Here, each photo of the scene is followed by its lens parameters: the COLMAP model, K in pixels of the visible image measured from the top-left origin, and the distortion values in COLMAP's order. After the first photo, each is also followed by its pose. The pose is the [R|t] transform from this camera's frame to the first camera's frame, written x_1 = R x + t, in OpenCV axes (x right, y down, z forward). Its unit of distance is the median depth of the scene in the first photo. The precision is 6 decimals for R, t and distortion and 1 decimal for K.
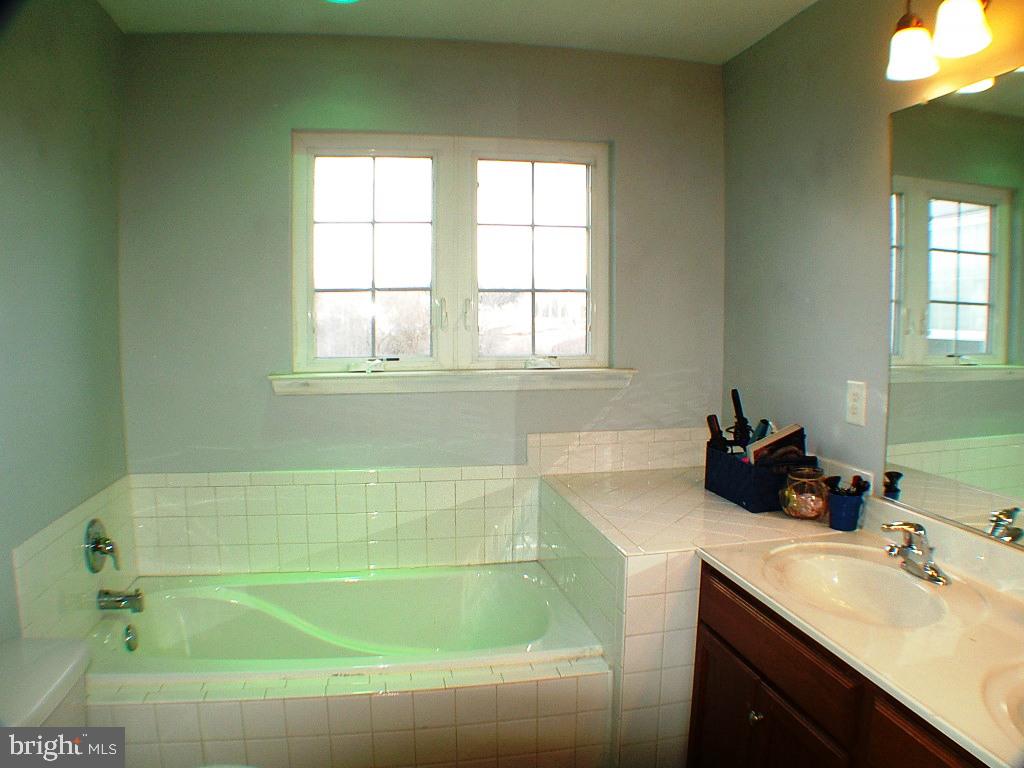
lens RADIAL K [[722.8, 0, 514.7], [0, 722.8, 379.3], [0, 0, 1]] dist [-0.230242, 0.088699]
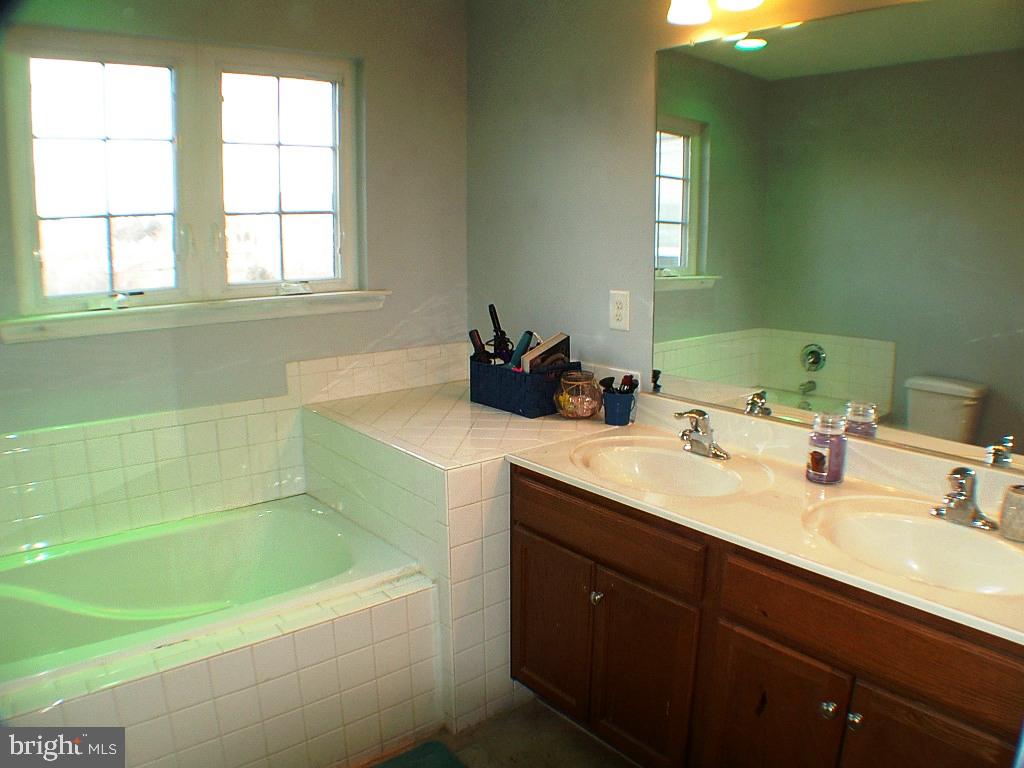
lens RADIAL K [[722.8, 0, 514.7], [0, 722.8, 379.3], [0, 0, 1]] dist [-0.230242, 0.088699]
pose [[0.884518, -0.092210, 0.457303, -0.178089], [0.044164, 0.992420, 0.114686, 0.003407], [-0.464412, -0.081246, 0.881885, 0.037740]]
